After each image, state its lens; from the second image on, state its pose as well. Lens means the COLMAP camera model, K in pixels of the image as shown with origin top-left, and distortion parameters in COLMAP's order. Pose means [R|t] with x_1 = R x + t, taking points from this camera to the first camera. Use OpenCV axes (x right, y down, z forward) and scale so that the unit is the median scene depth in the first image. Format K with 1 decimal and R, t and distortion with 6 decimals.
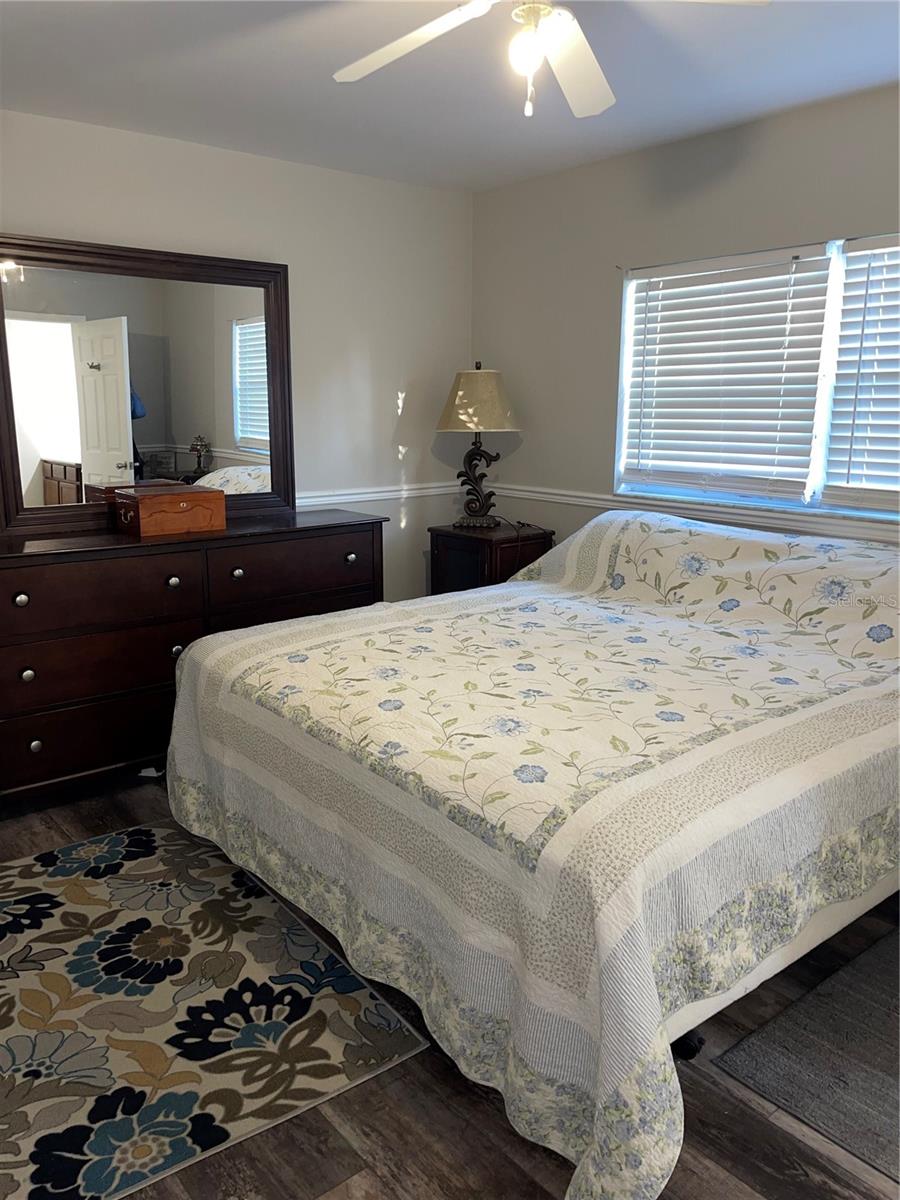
lens RADIAL K [[901.9, 0, 448.8], [0, 901.9, 599.2], [0, 0, 1]] dist [0.004262, -0.008945]
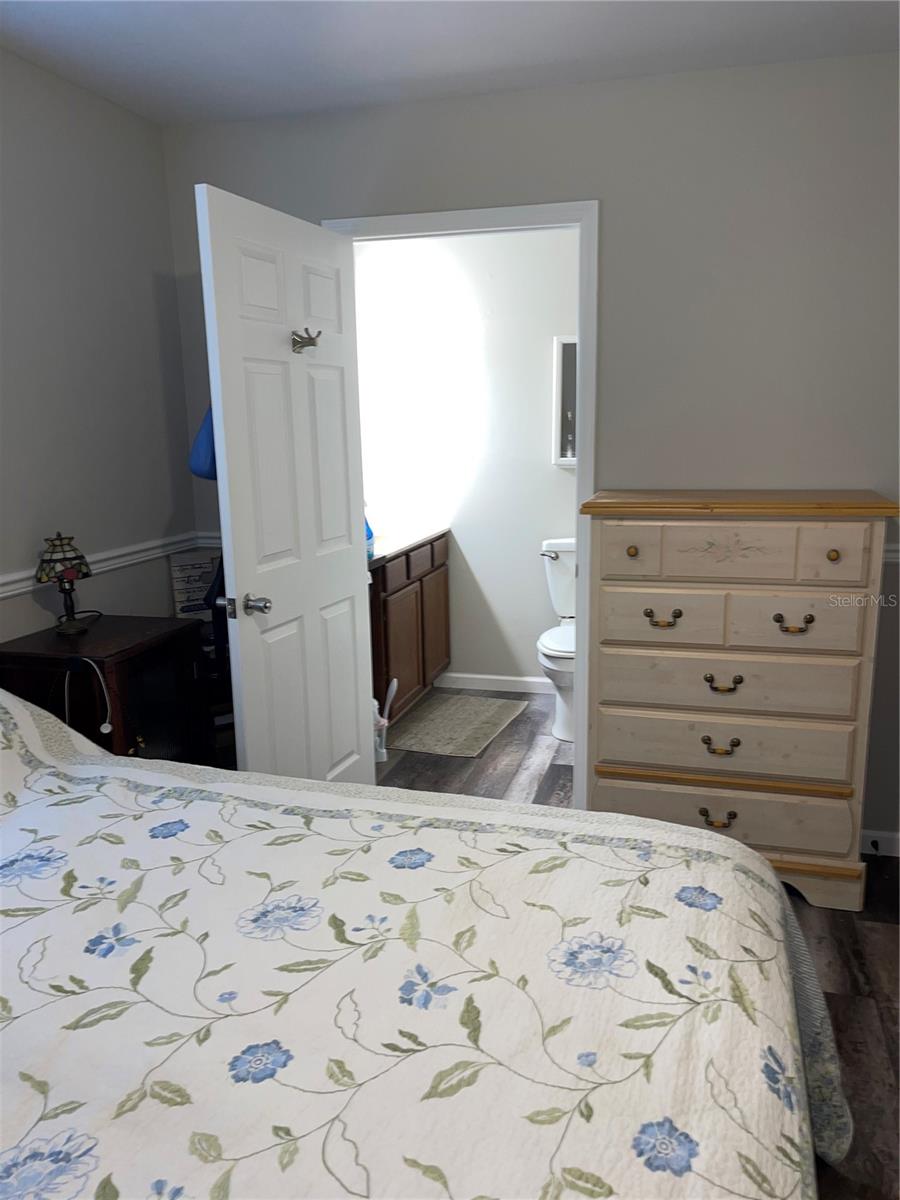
lens RADIAL K [[901.9, 0, 450.5], [0, 901.9, 601.7], [0, 0, 1]] dist [0.004262, -0.008945]
pose [[-0.565363, -0.156479, 0.809863, -0.320773], [0.196448, 0.928044, 0.316454, -0.280583], [-0.801107, 0.338007, -0.493942, 1.257300]]
